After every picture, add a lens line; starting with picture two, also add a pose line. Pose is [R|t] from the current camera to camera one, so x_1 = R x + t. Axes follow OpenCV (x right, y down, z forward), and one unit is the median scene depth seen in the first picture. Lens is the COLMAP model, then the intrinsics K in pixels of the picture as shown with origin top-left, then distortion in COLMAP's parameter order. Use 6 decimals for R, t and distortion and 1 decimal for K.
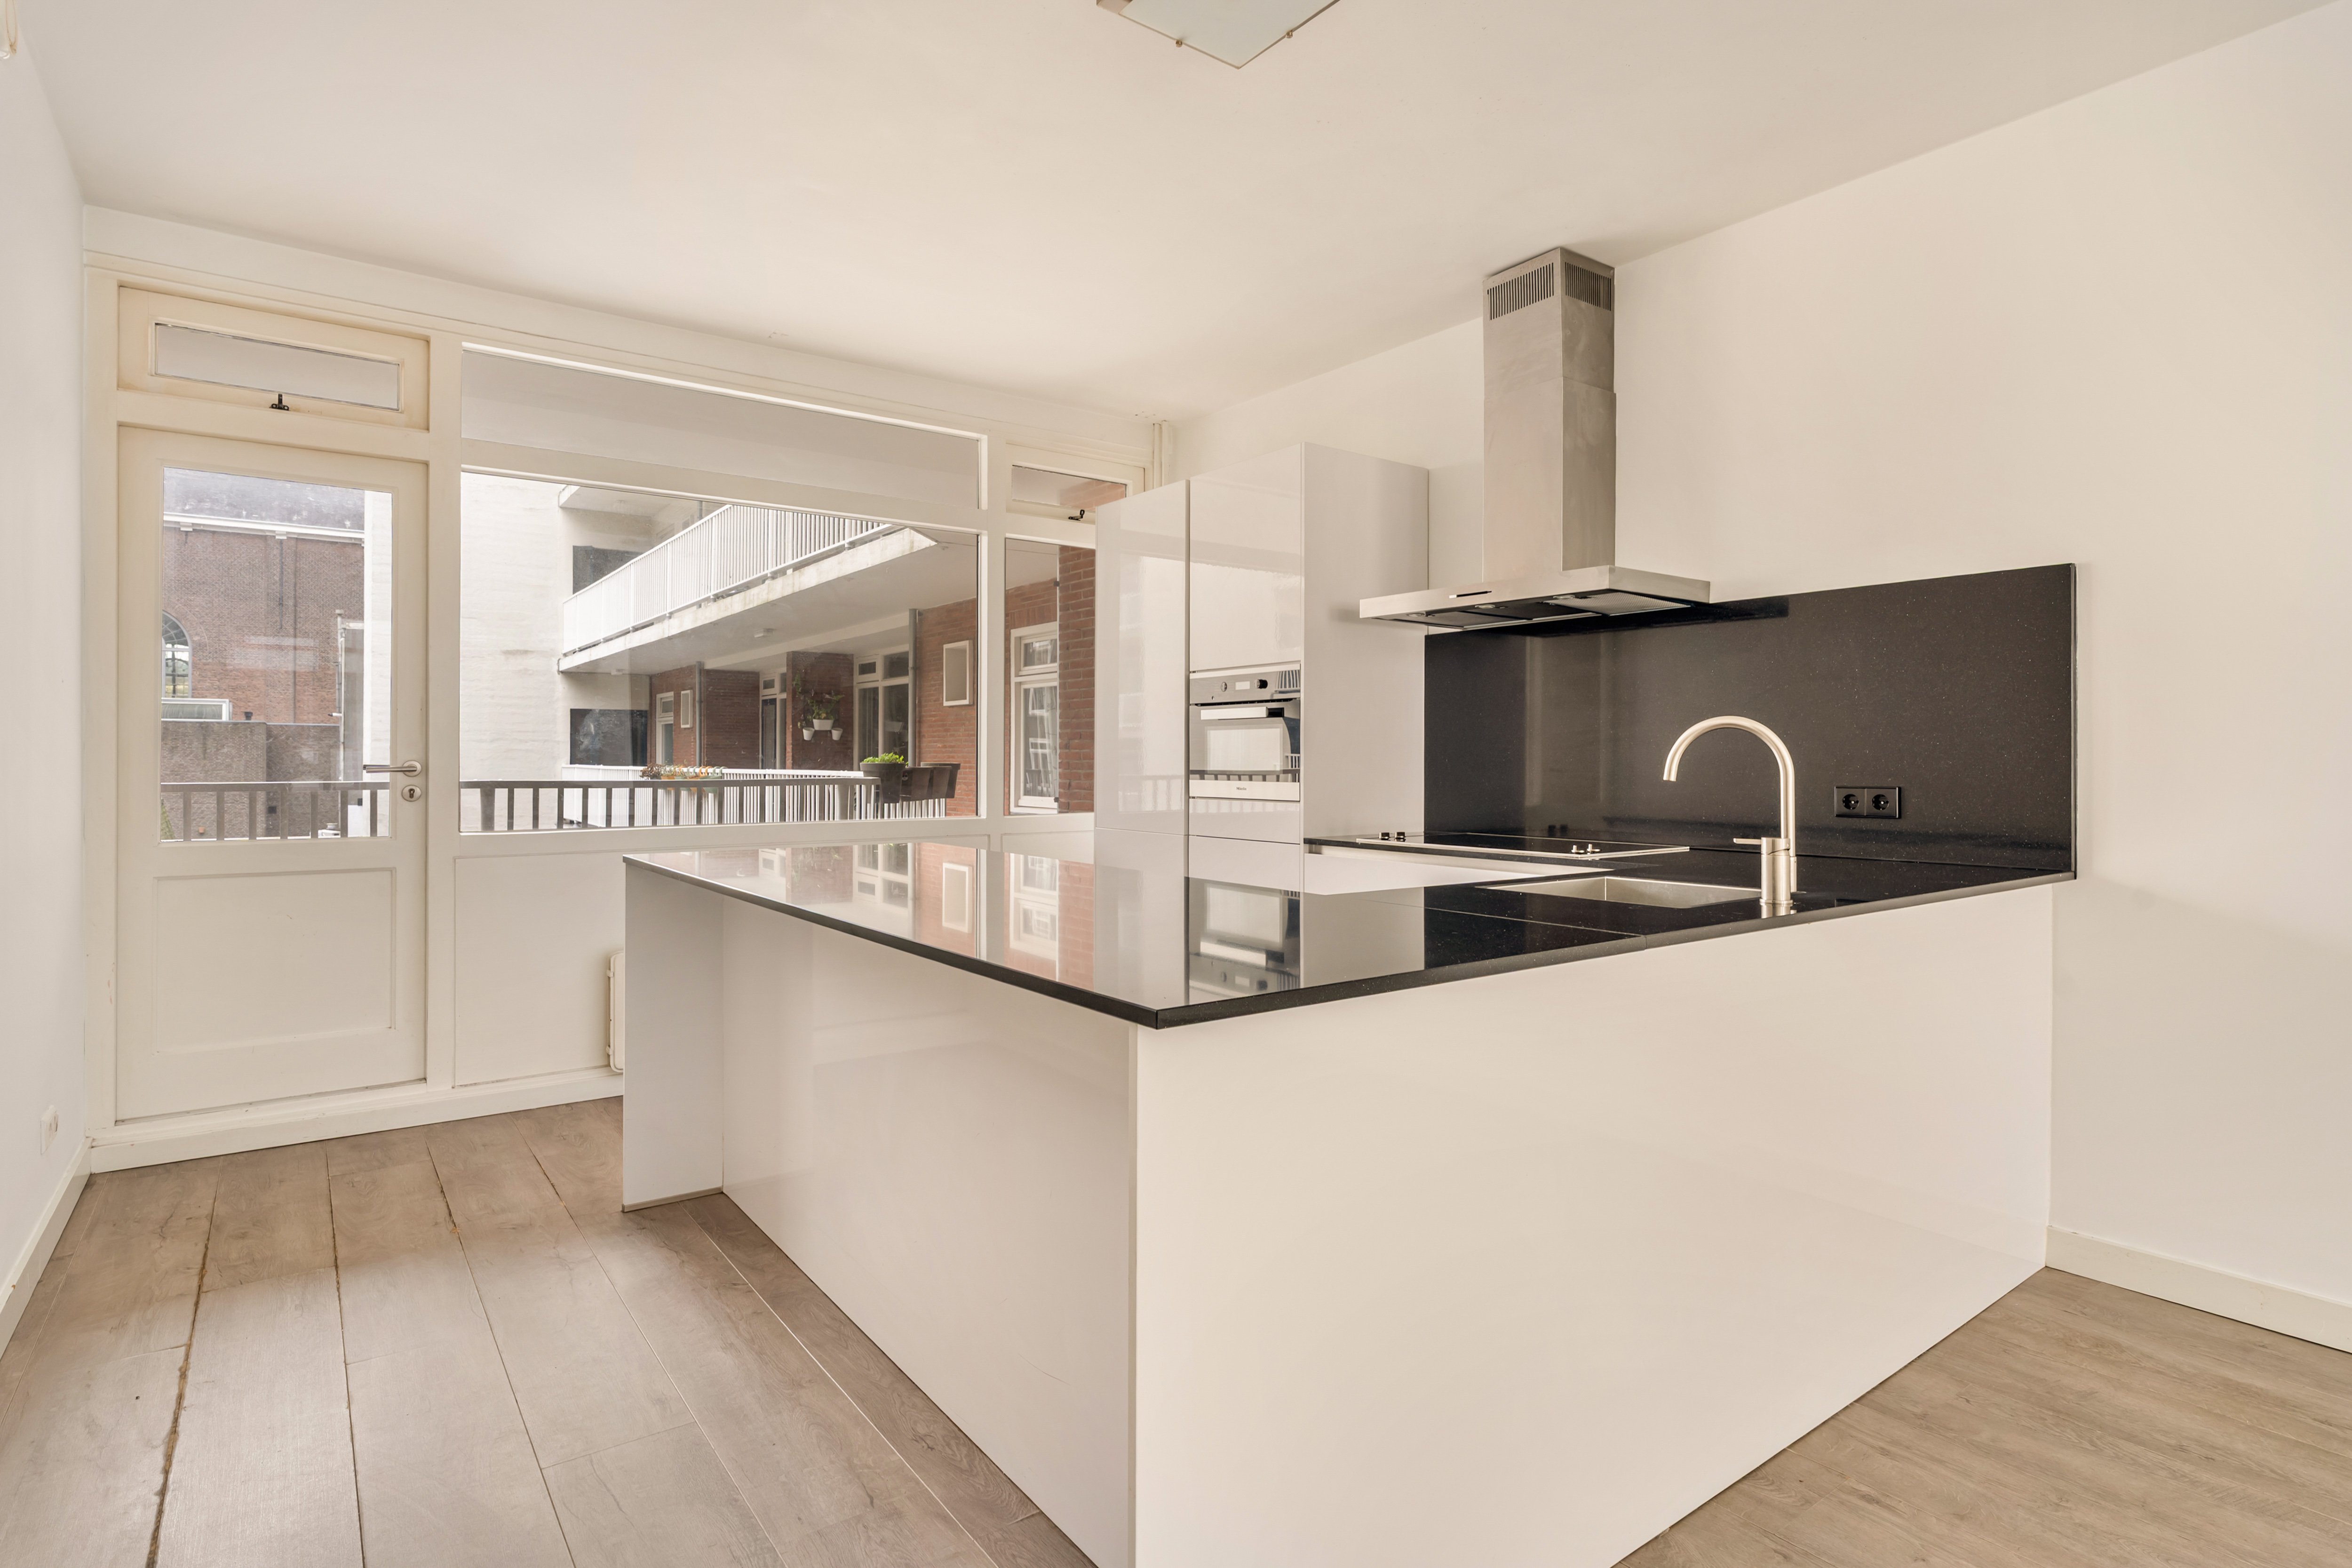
lens RADIAL K [[1183.6, 0, 1147.5], [0, 1183.6, 761.1], [0, 0, 1]] dist [-0.006061, 0.000864]
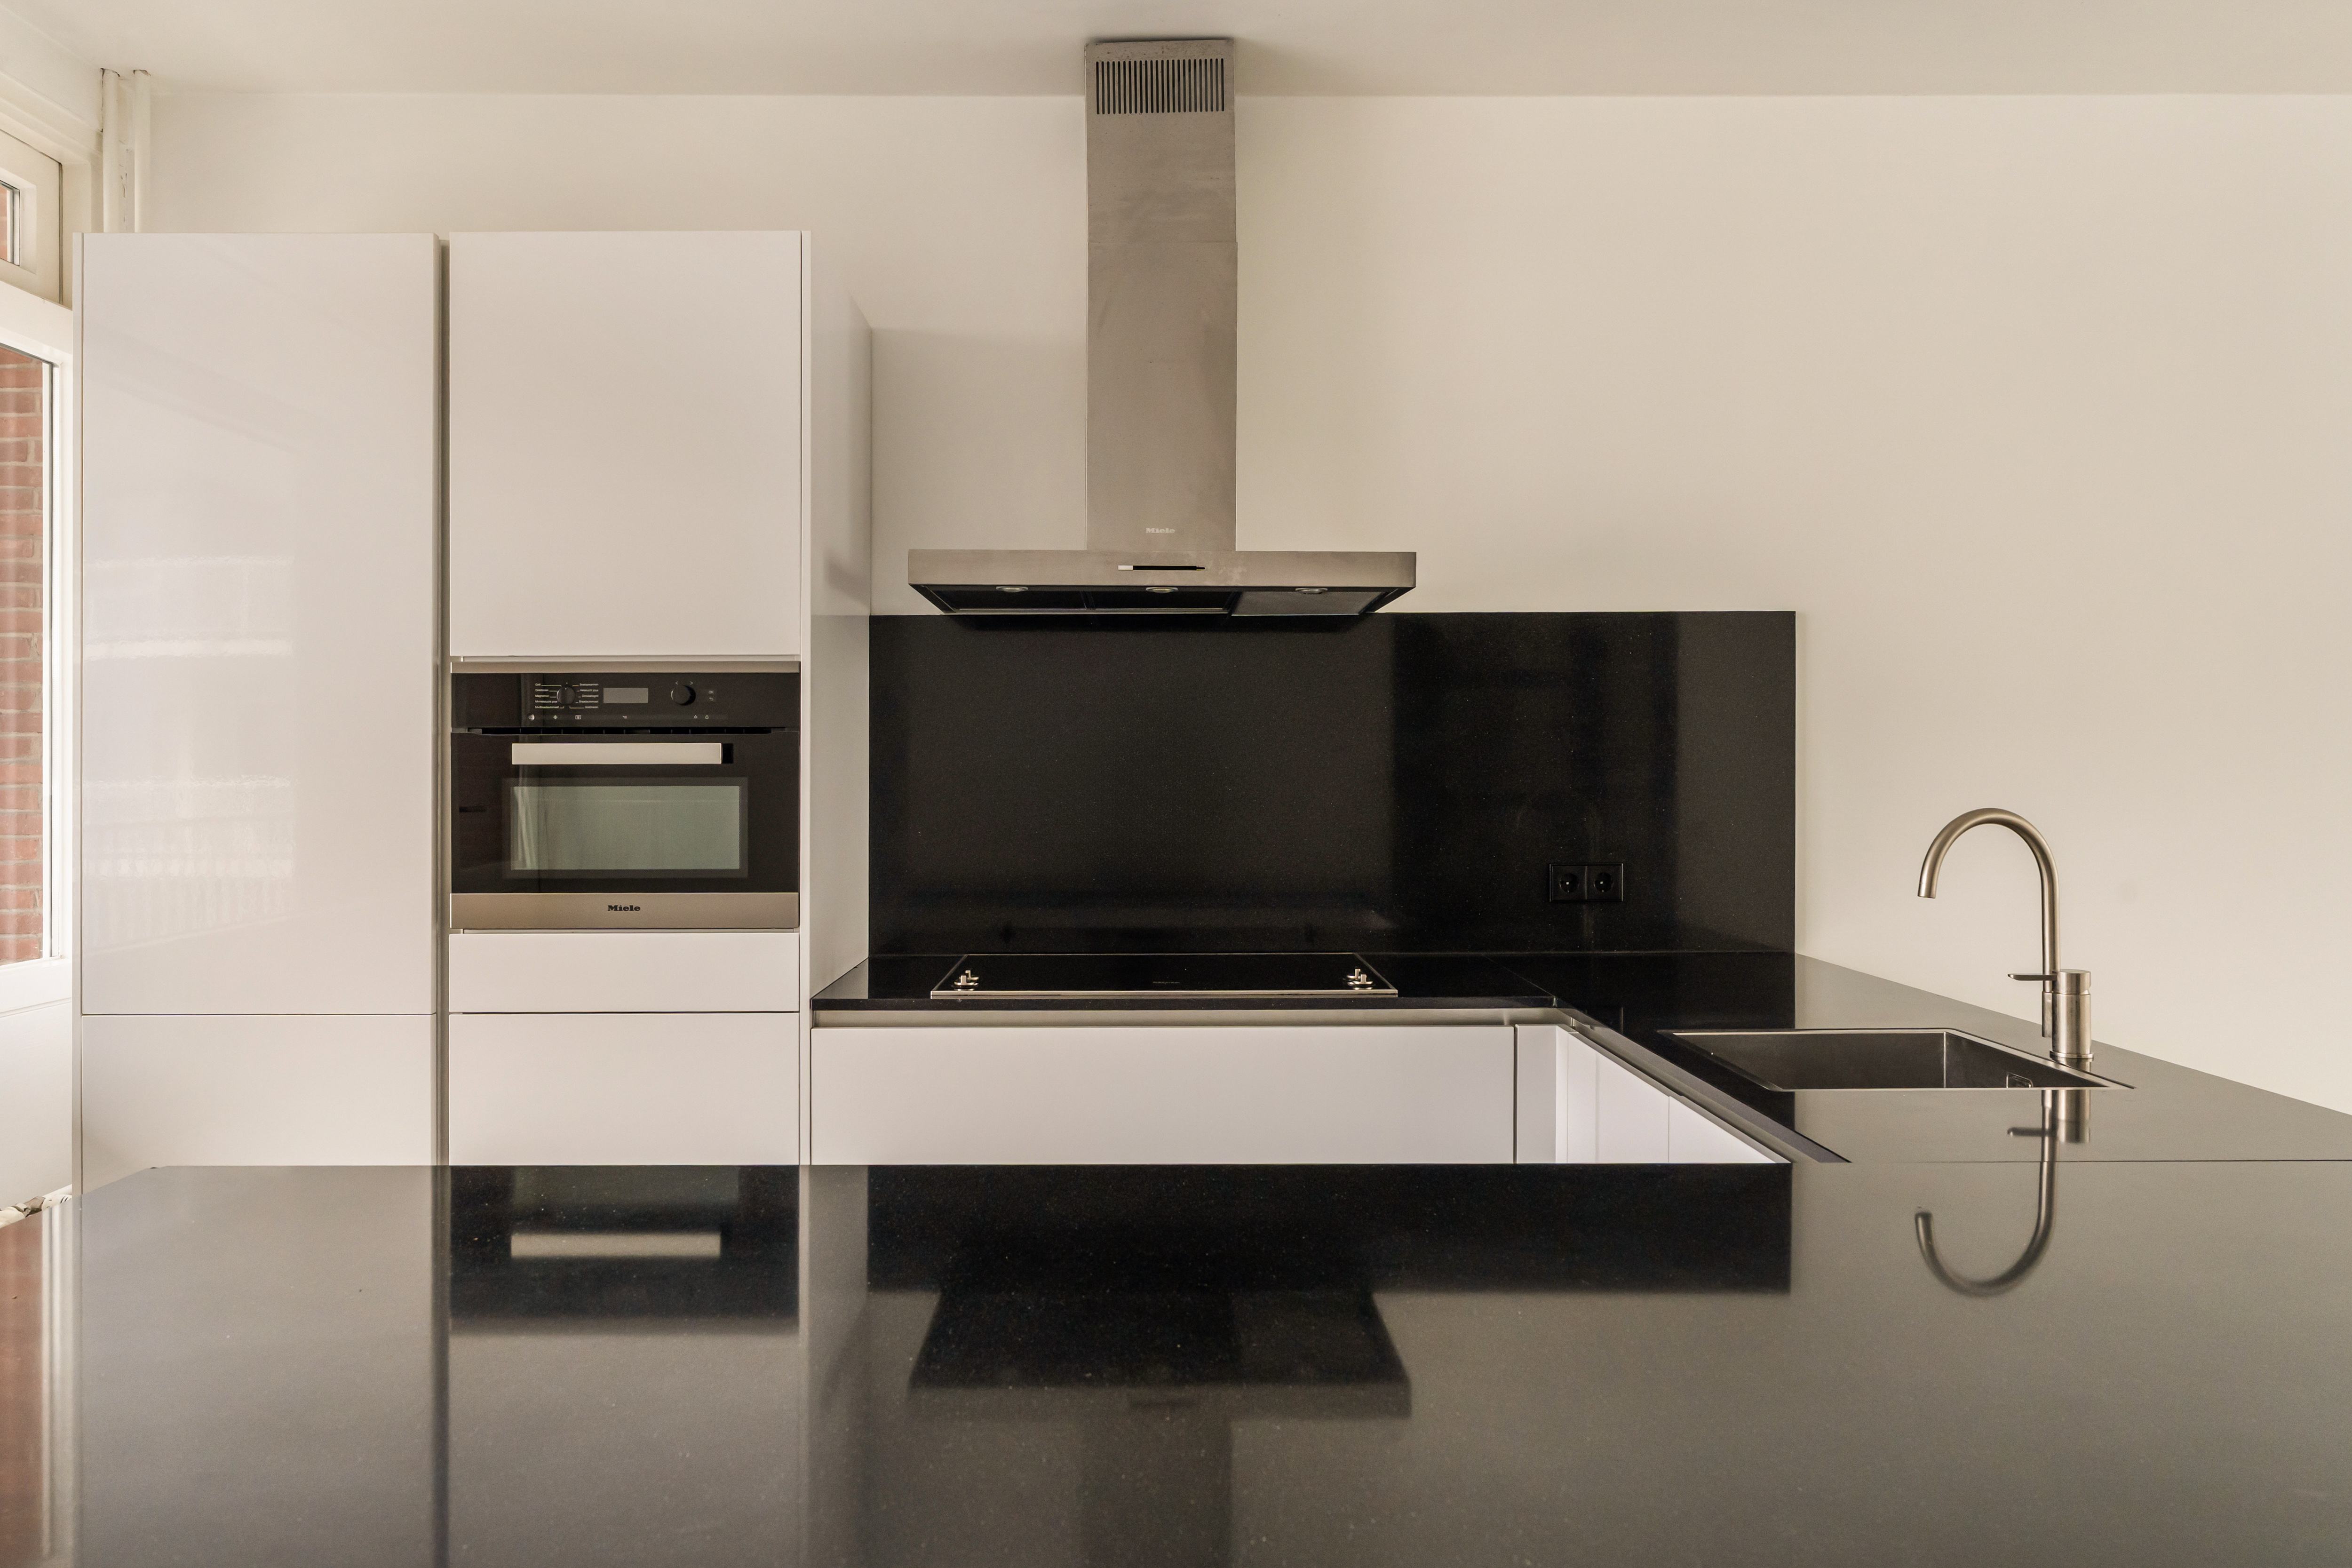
lens RADIAL K [[1642.7, 0, 1172.9], [0, 1642.7, 773.9], [0, 0, 1]] dist [0.004340, -0.002304]
pose [[0.588764, -0.006922, 0.808275, -0.222174], [0.004379, 0.999976, 0.005374, -0.022983], [-0.808293, 0.000375, 0.588781, 0.281765]]
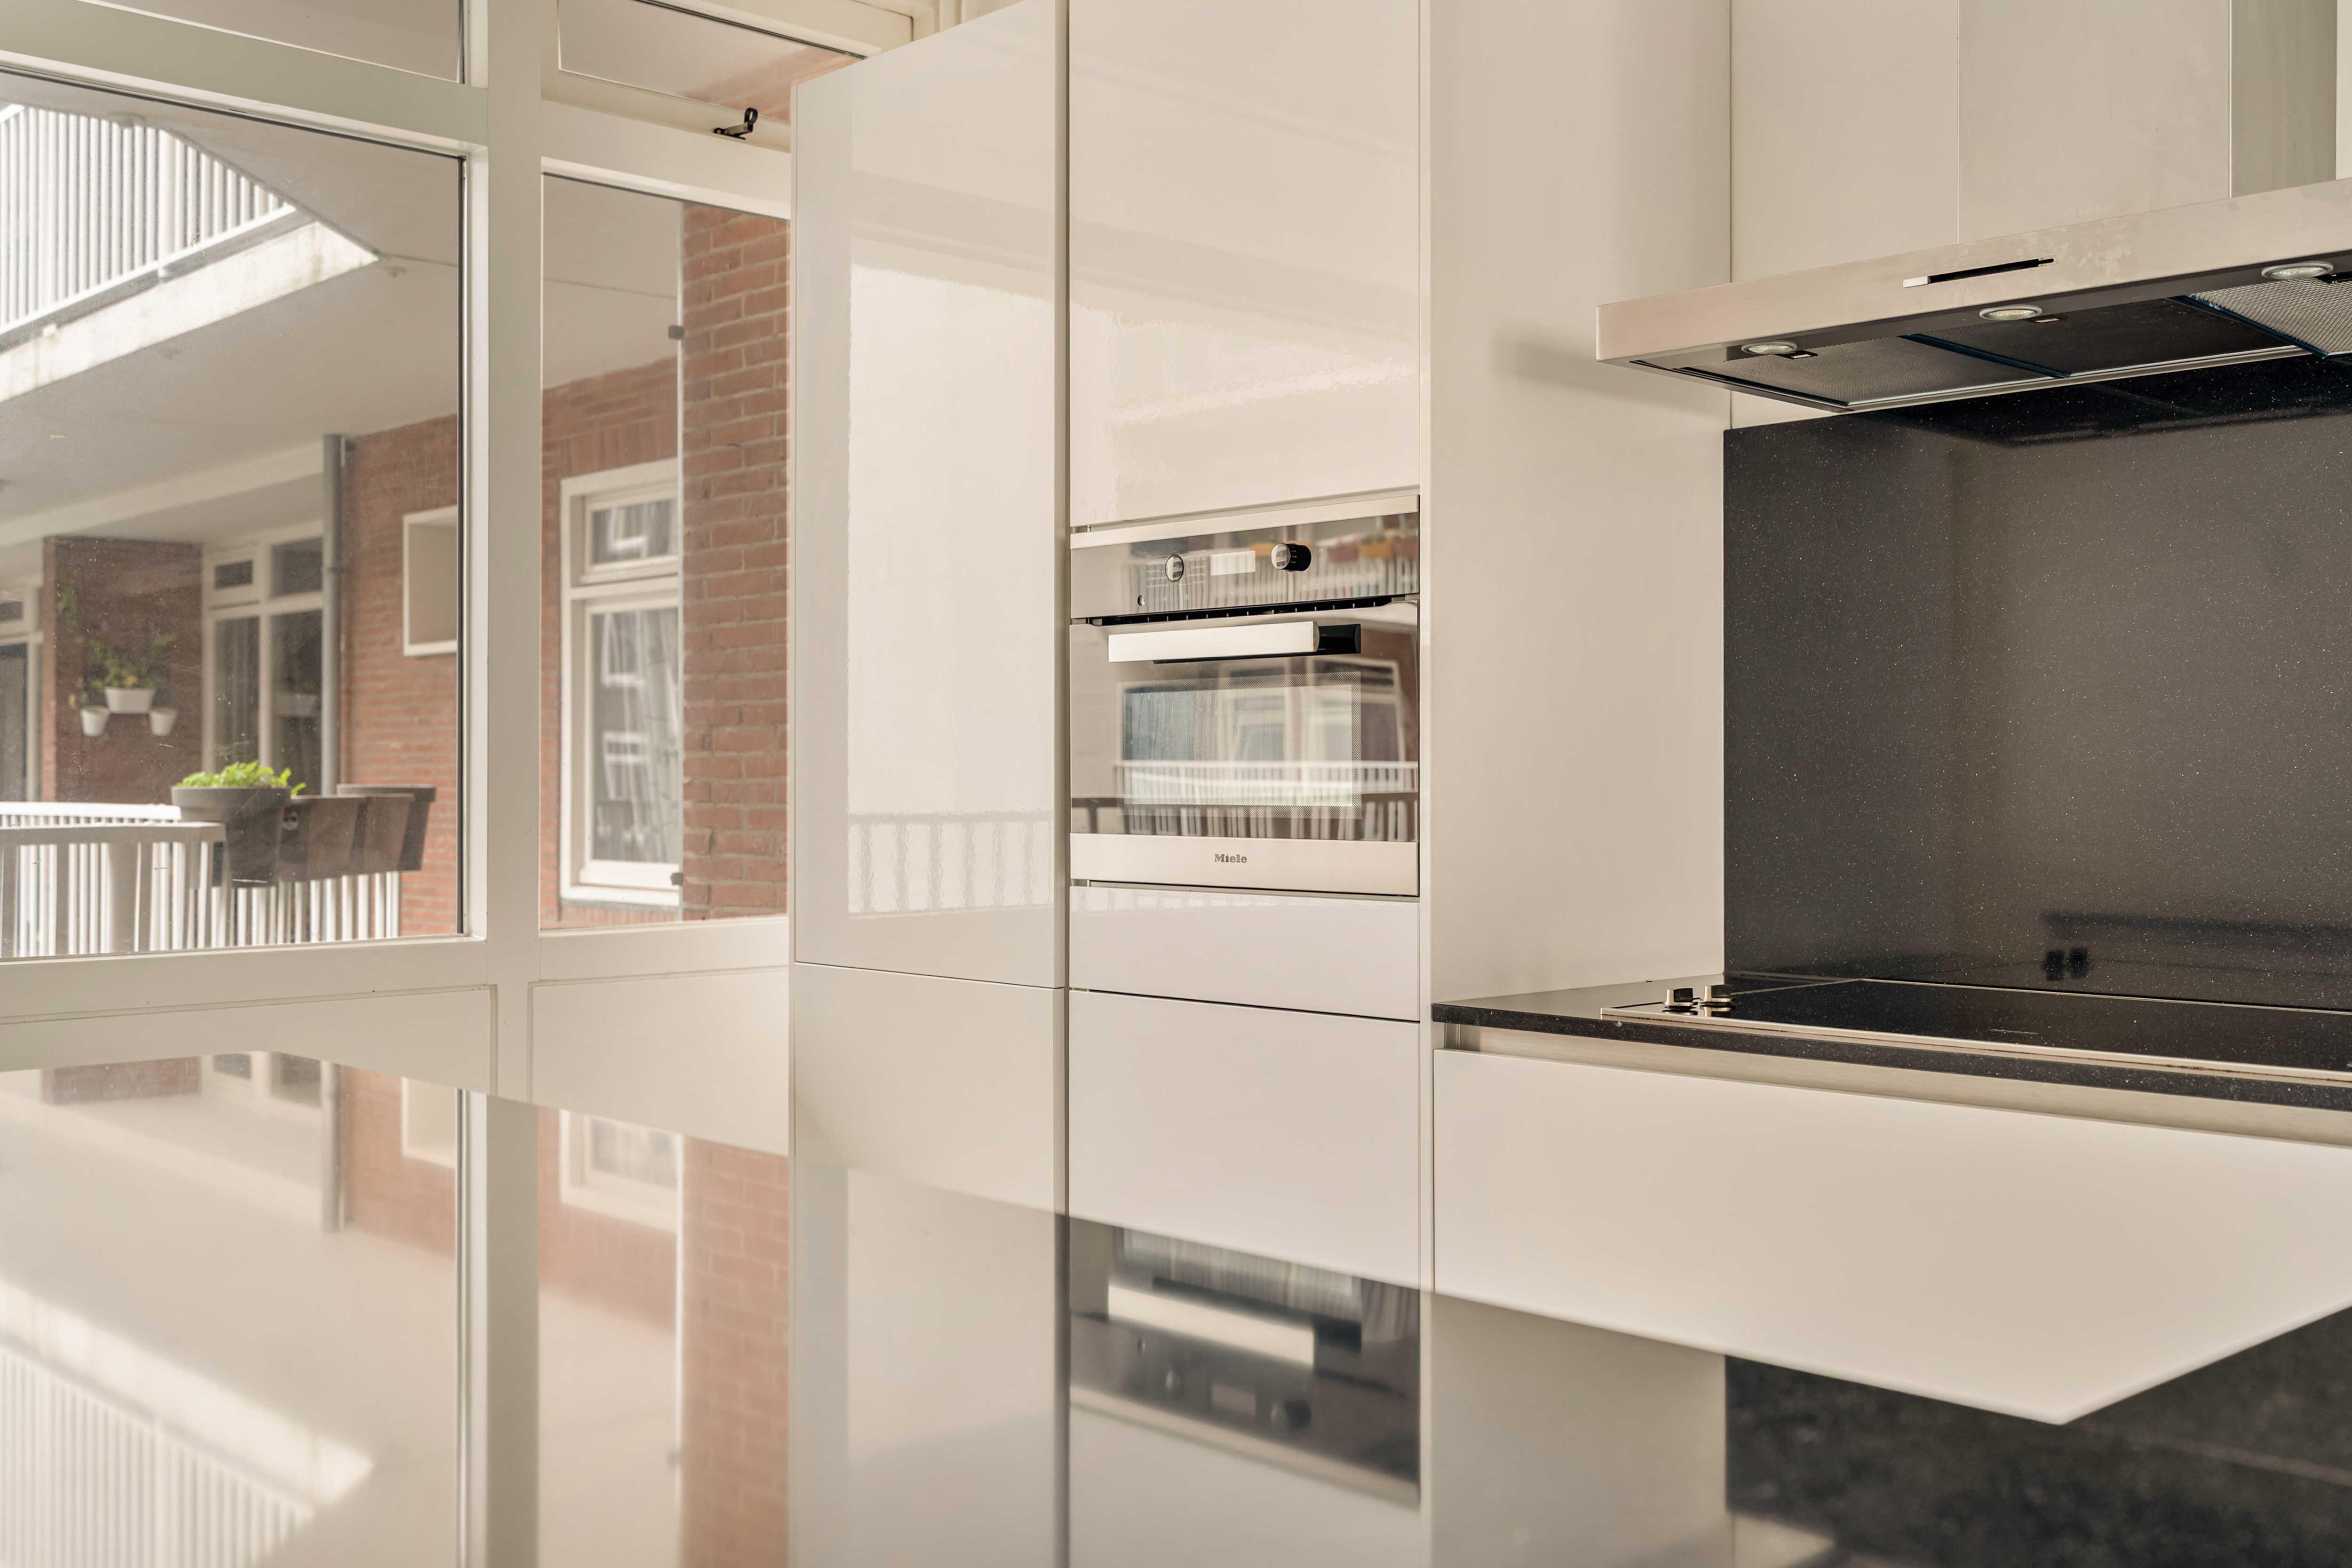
lens RADIAL K [[2366.3, 0, 1163.6], [0, 2366.3, 783.8], [0, 0, 1]] dist [0.005151, 0.000000]
pose [[0.991205, -0.002193, 0.132317, -0.022018], [0.002030, 0.999997, 0.001362, 0.000141], [-0.132320, -0.001081, 0.991206, 0.208330]]
